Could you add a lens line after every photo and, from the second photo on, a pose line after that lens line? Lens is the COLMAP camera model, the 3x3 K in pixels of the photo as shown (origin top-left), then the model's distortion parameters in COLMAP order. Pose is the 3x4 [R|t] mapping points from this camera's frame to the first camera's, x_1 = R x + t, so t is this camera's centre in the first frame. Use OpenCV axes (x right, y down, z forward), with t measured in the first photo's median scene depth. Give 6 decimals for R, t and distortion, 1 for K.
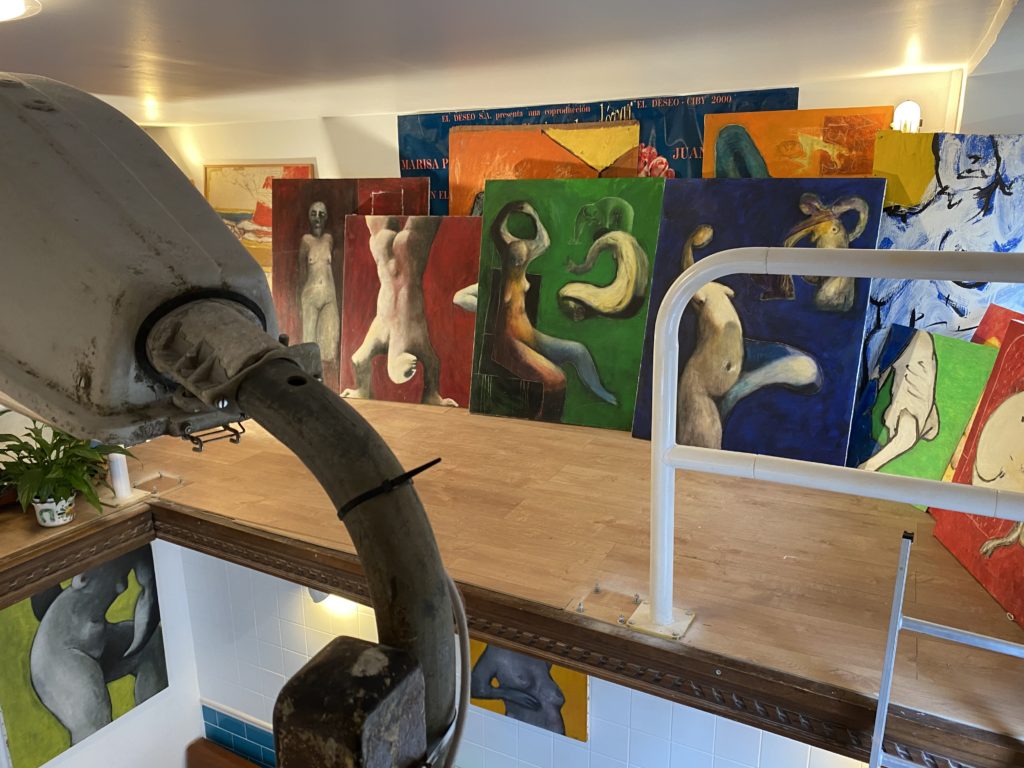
lens RADIAL K [[787.1, 0, 509.0], [0, 787.1, 386.2], [0, 0, 1]] dist [0.029736, -0.028215]
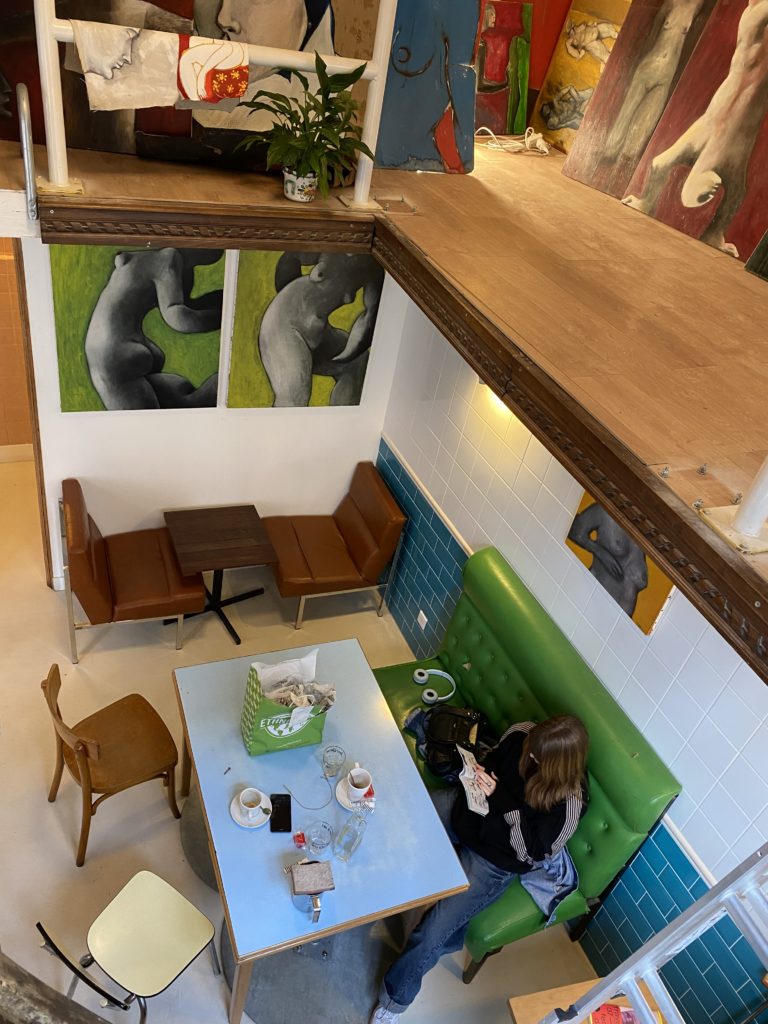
lens RADIAL K [[787.1, 0, 385.7], [0, 787.1, 516.7], [0, 0, 1]] dist [0.029736, -0.028215]
pose [[0.767092, 0.498492, -0.403825, 0.143508], [-0.336082, 0.848432, 0.408916, 0.047086], [0.546459, -0.177958, 0.818360, 0.082956]]
